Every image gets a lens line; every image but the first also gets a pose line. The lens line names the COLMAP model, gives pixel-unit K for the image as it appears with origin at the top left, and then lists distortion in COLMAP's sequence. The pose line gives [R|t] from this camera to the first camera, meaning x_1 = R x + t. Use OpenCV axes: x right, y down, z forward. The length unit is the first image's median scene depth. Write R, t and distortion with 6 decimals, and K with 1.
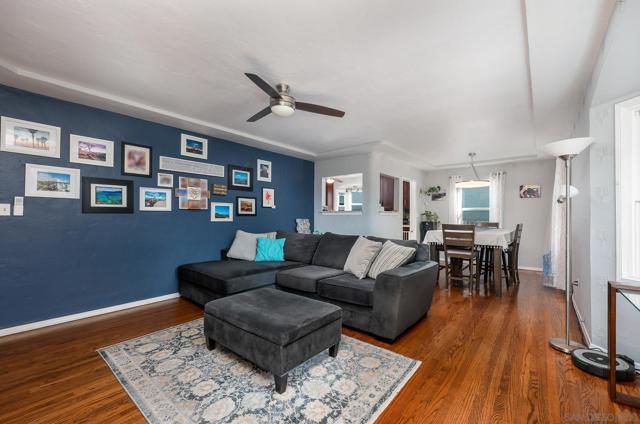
lens RADIAL K [[268.7, 0, 320.0], [0, 268.7, 212.0], [0, 0, 1]] dist [0.002025, 0.000256]
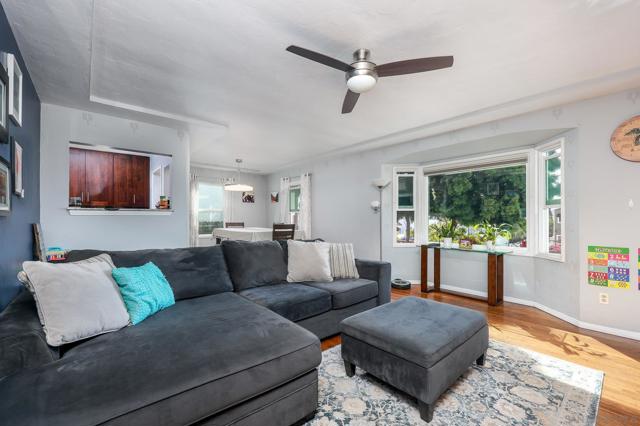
lens RADIAL K [[268.4, 0, 319.3], [0, 268.4, 218.2], [0, 0, 1]] dist [-0.000482, -0.000104]
pose [[0.161107, -0.007595, 0.986908, -0.648856], [-0.016489, 0.999810, 0.010386, 0.004683], [-0.986799, -0.017946, 0.160951, 0.686508]]
